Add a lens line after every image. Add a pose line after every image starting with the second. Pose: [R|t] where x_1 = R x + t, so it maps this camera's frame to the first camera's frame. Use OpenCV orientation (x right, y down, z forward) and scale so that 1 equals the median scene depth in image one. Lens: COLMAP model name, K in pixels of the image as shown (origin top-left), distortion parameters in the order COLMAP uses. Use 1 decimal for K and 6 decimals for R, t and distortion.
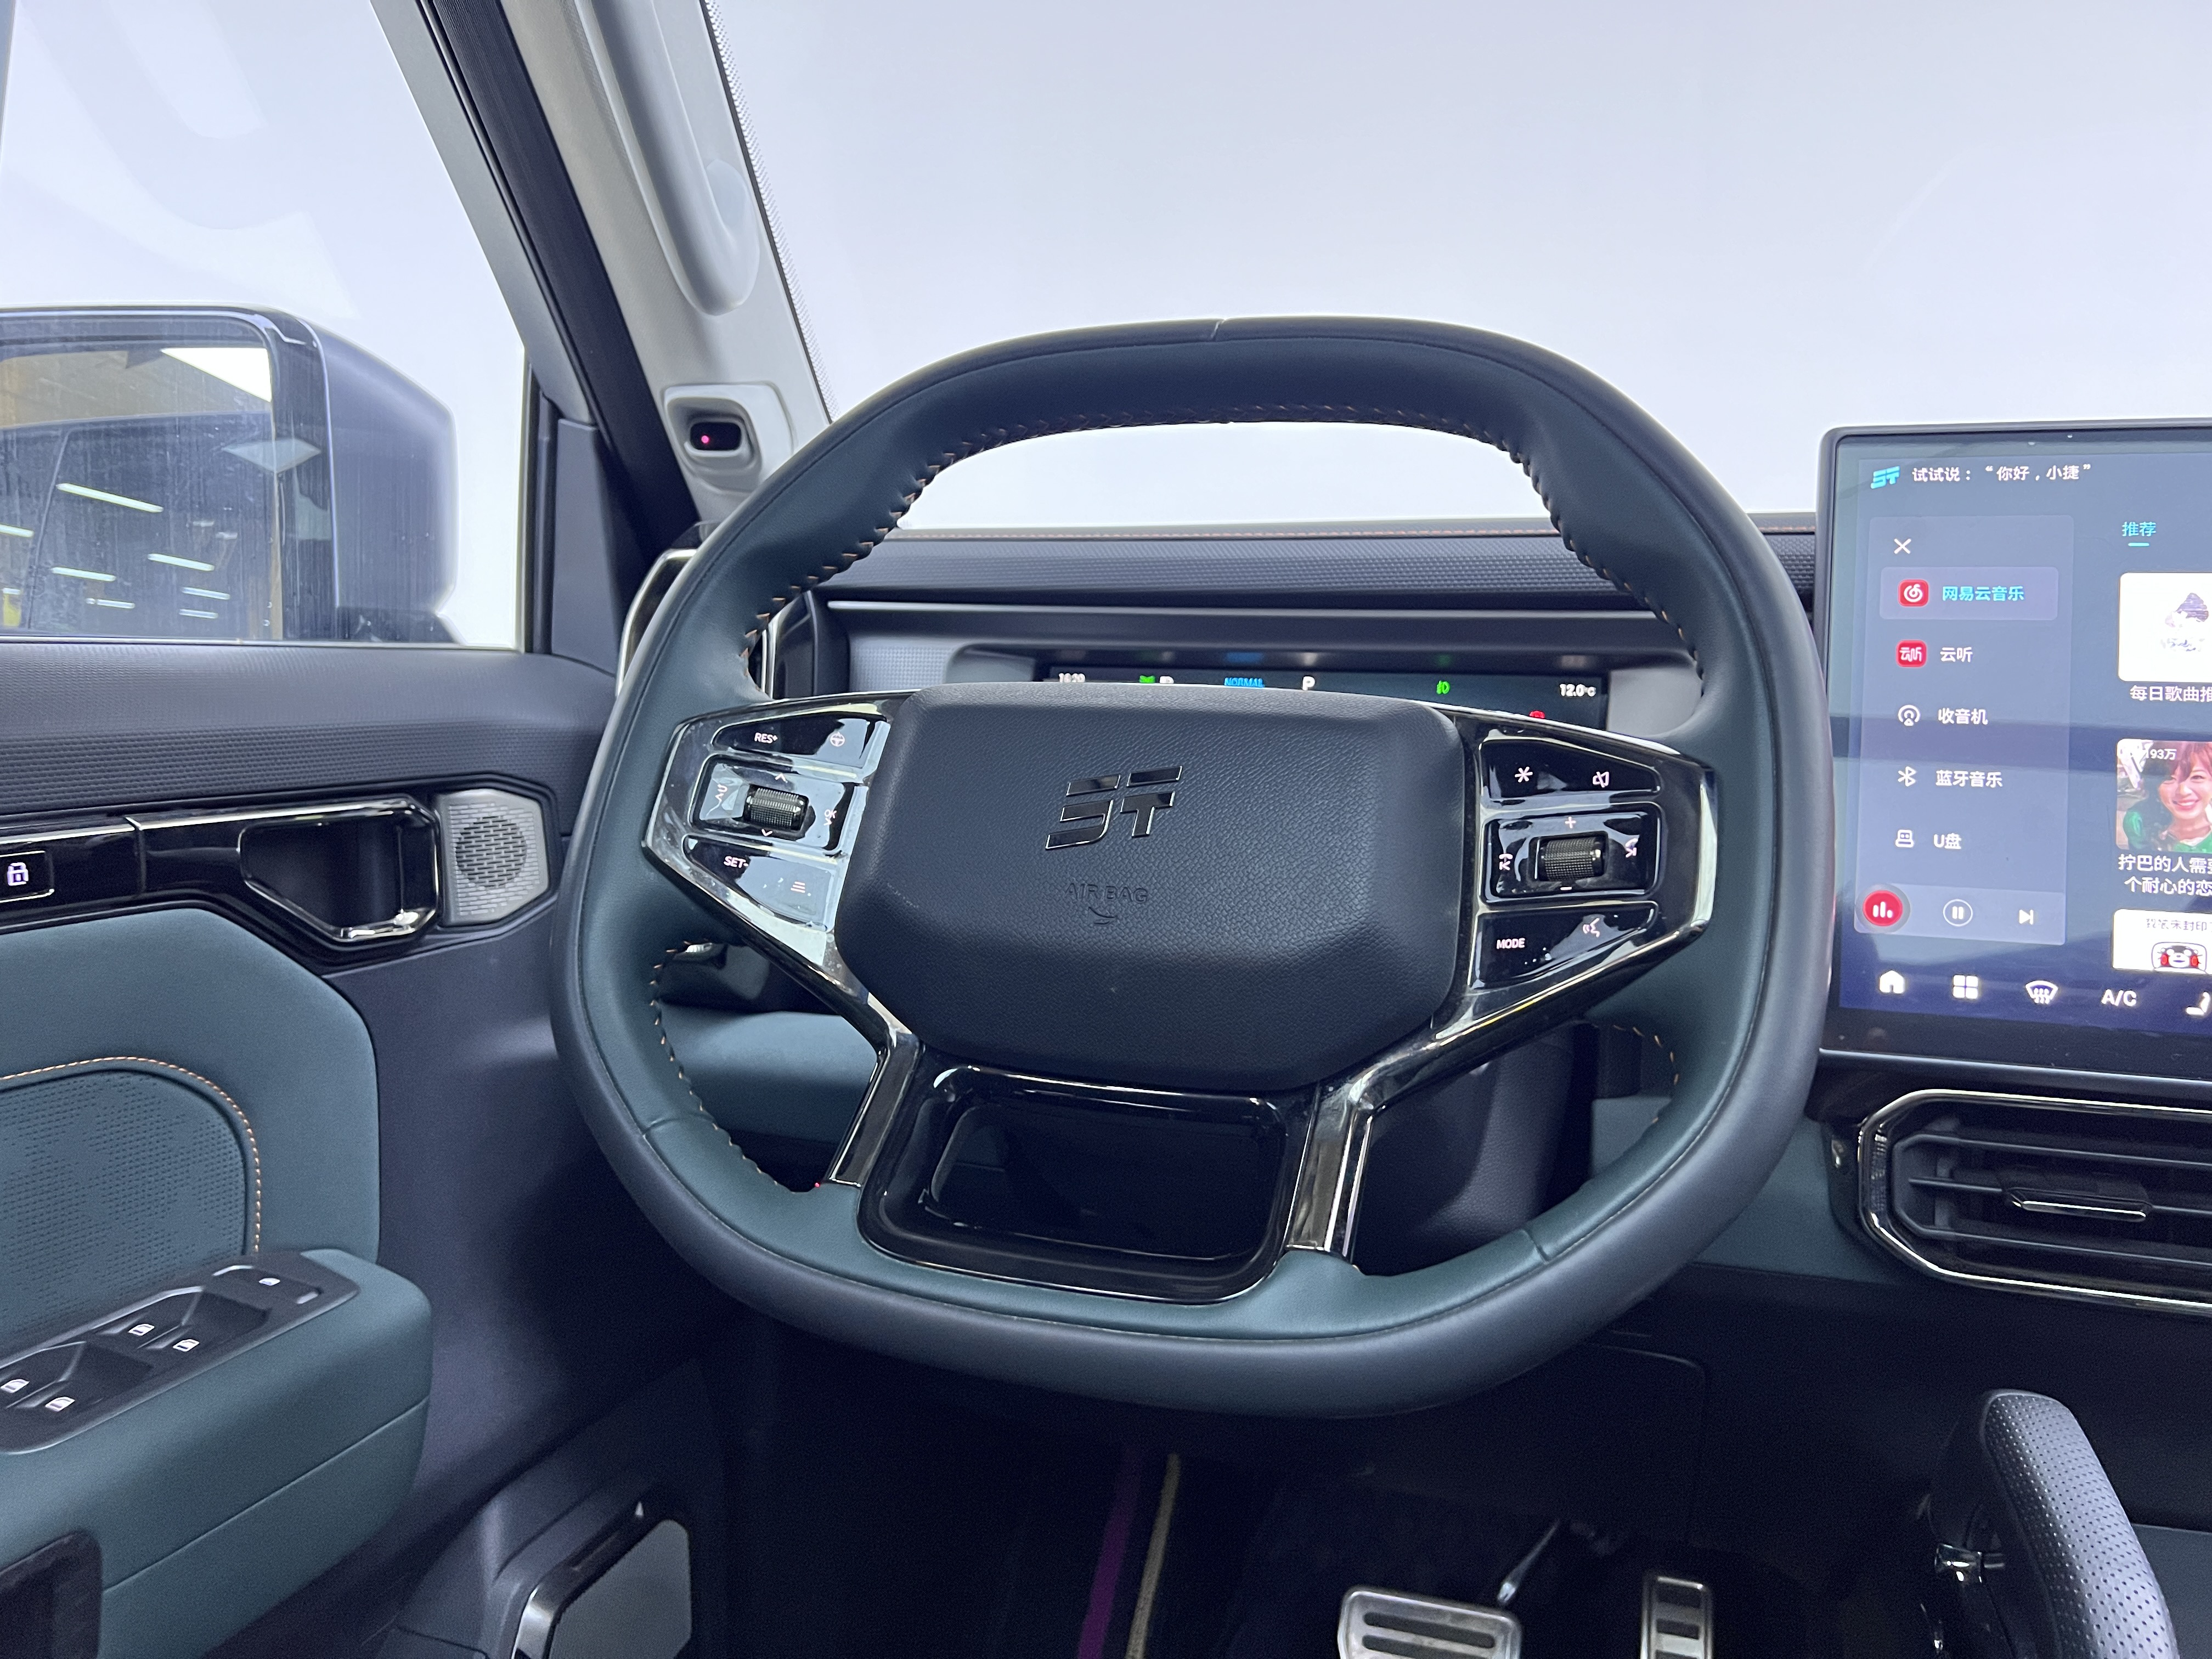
lens RADIAL K [[1651.4, 0, 1102.1], [0, 1651.4, 833.6], [0, 0, 1]] dist [0.096019, -0.143933]
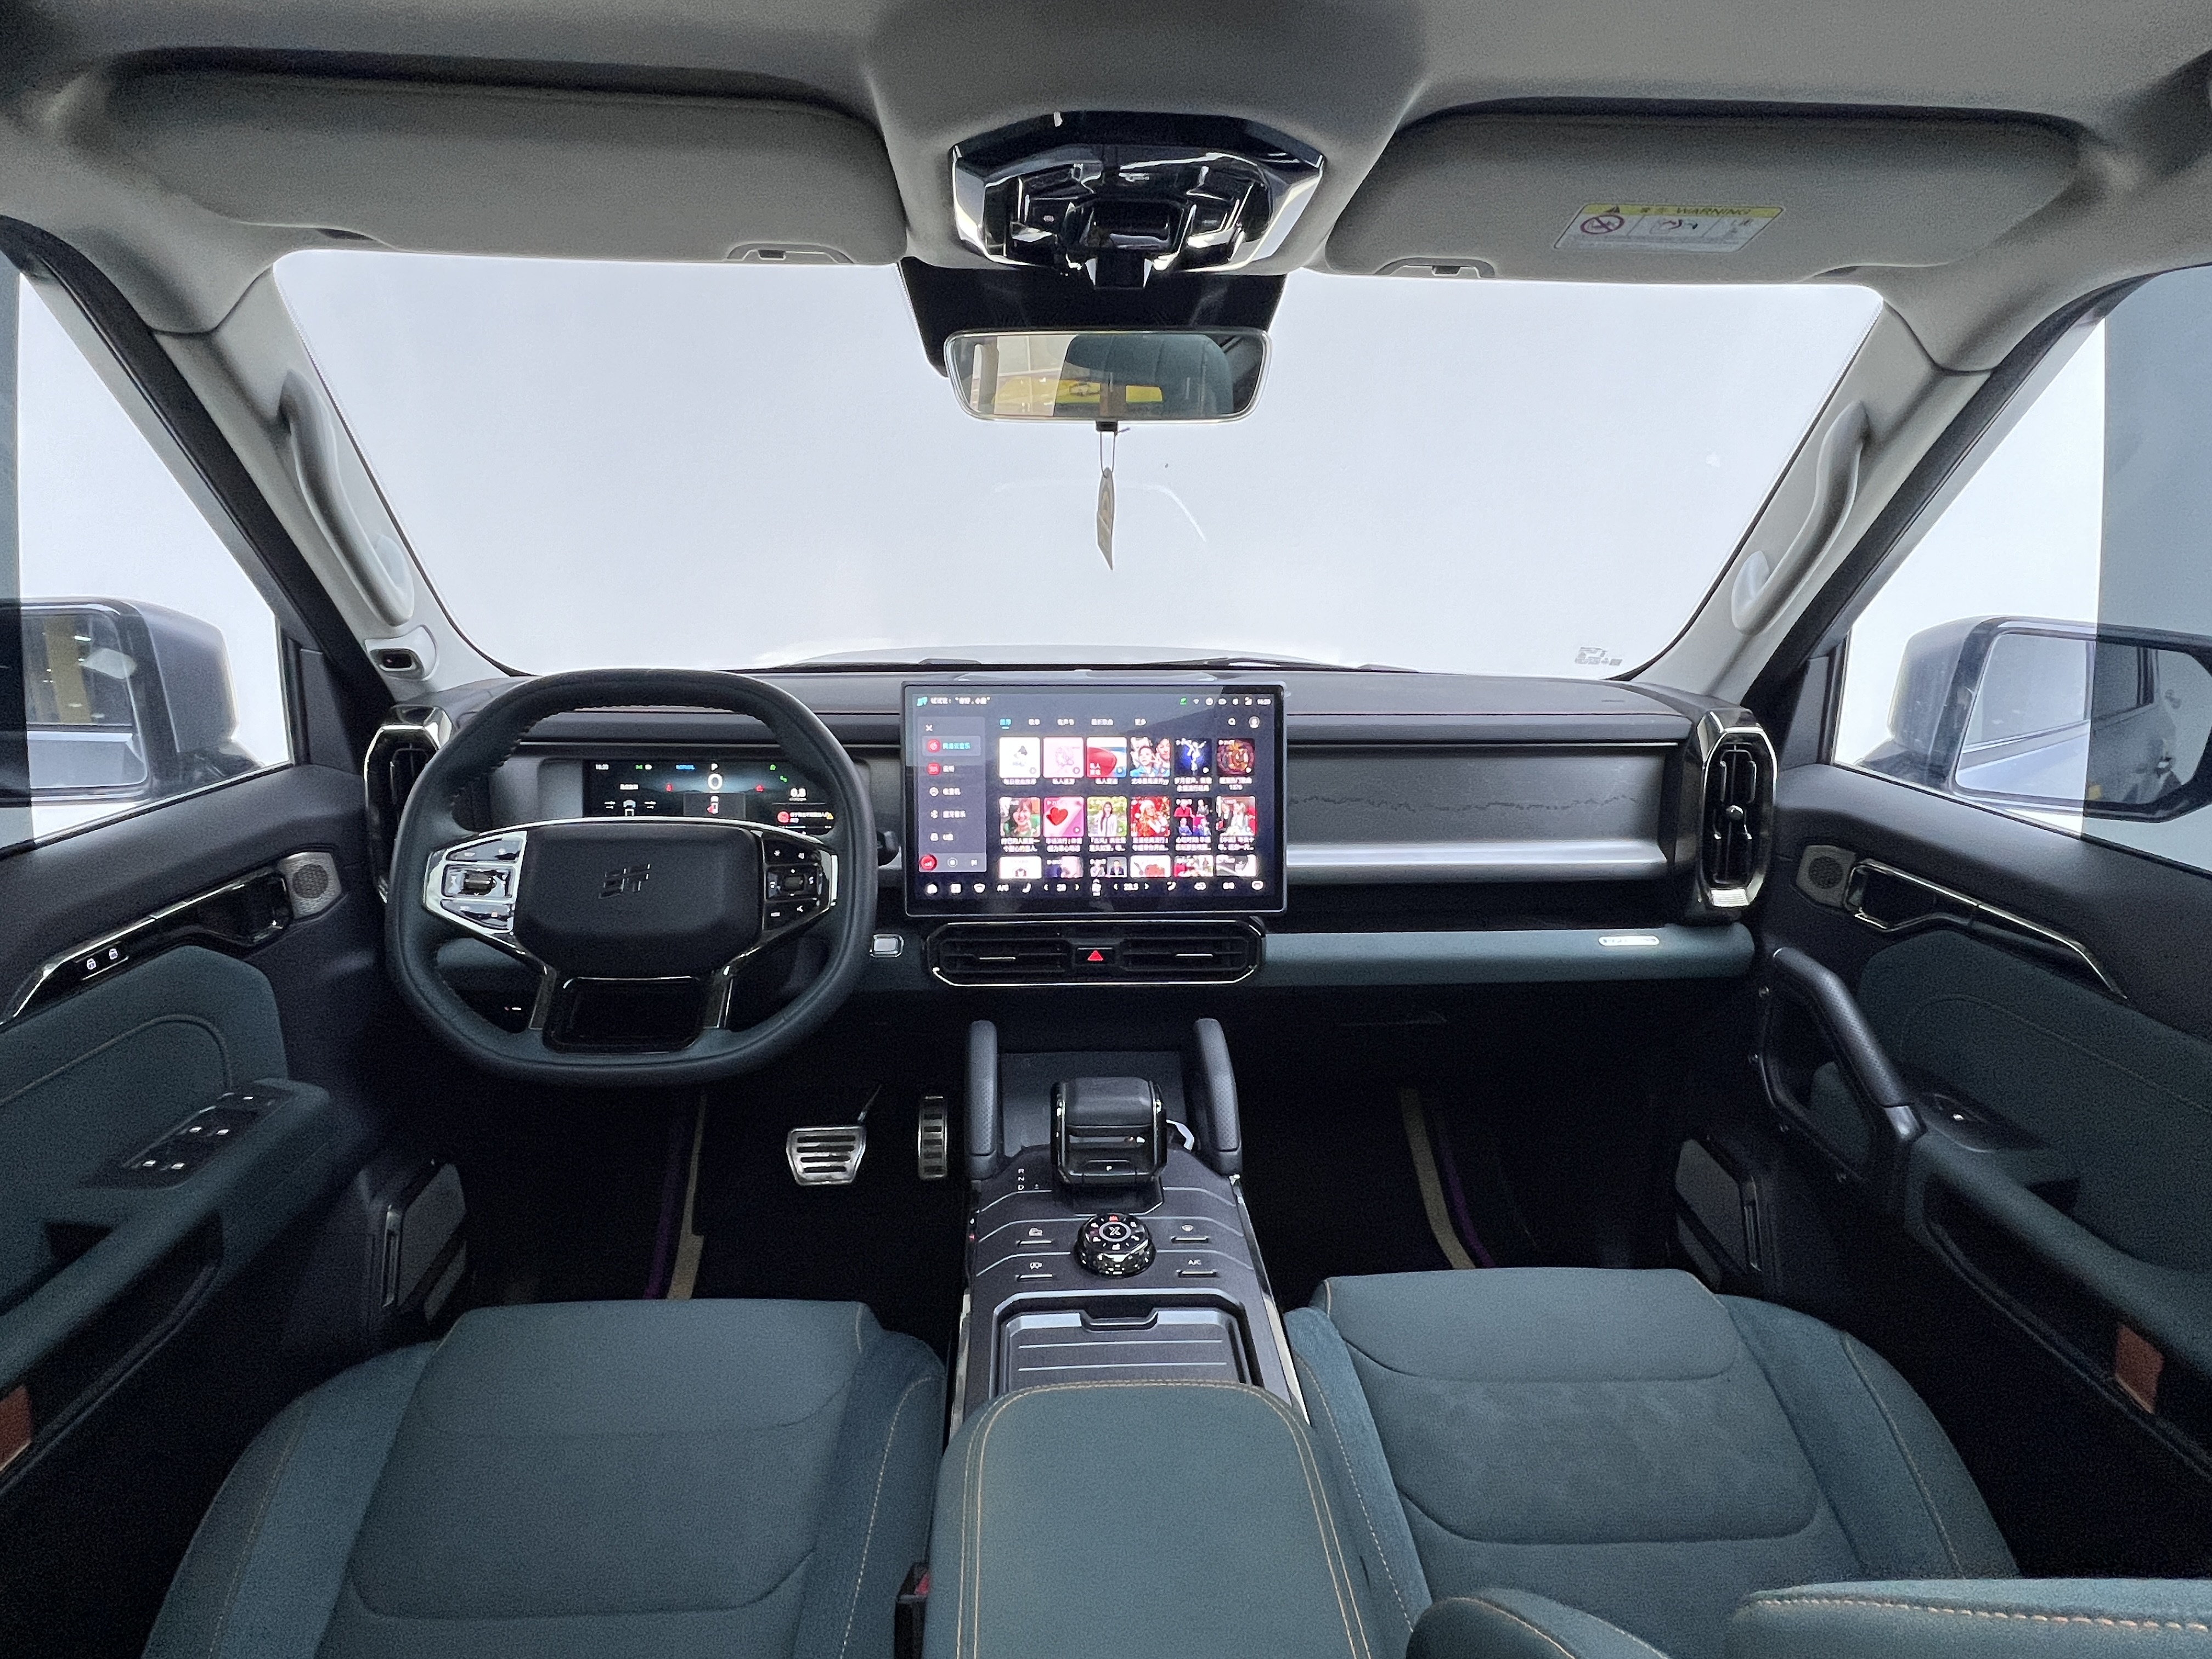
lens RADIAL K [[1145.2, 0, 1106.0], [0, 1145.2, 829.5], [0, 0, 1]] dist [-0.001186, -0.001598]
pose [[0.928426, -0.109386, 0.355048, 0.066160], [0.046869, 0.982523, 0.180142, -0.321009], [-0.368548, -0.150608, 0.917327, -0.804481]]
